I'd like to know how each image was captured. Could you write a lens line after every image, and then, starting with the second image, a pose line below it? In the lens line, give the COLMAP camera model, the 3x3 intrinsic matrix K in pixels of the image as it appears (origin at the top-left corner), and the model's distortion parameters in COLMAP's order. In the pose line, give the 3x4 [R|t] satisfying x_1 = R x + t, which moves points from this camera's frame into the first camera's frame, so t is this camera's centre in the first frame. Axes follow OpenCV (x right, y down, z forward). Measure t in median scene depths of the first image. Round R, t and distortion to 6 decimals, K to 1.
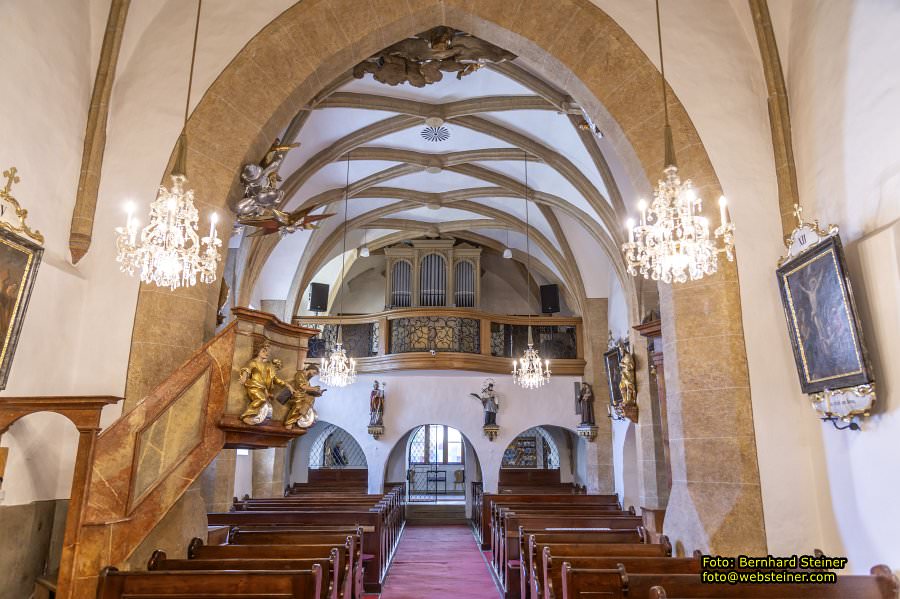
lens RADIAL K [[584.2, 0, 450.0], [0, 584.2, 299.5], [0, 0, 1]] dist [0.030250, -0.026622]
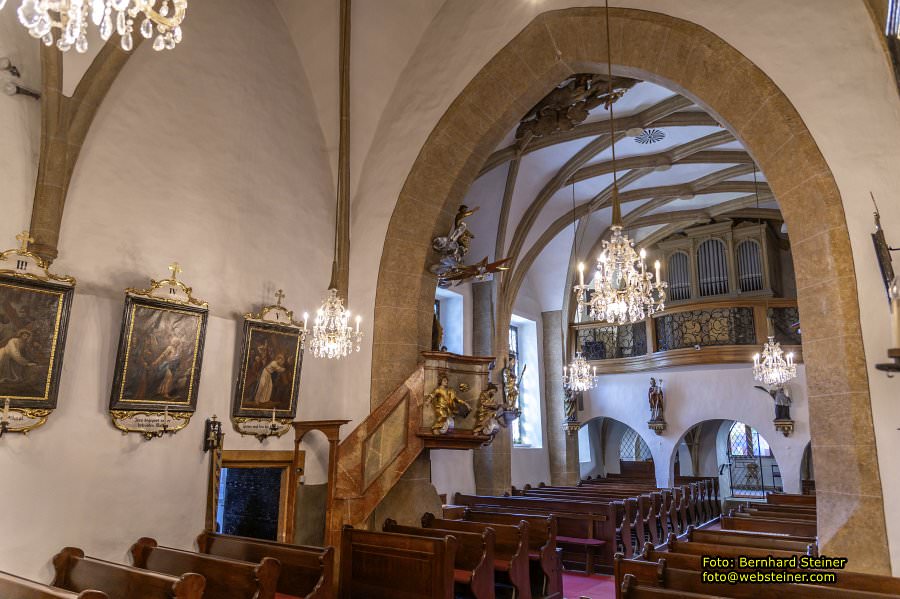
lens RADIAL K [[584.2, 0, 450.0], [0, 584.2, 299.5], [0, 0, 1]] dist [0.030250, -0.026622]
pose [[0.819369, -0.134024, -0.557380, 0.447965], [0.144697, 0.989157, -0.025138, -0.058073], [0.554705, -0.060054, 0.829877, -0.108096]]
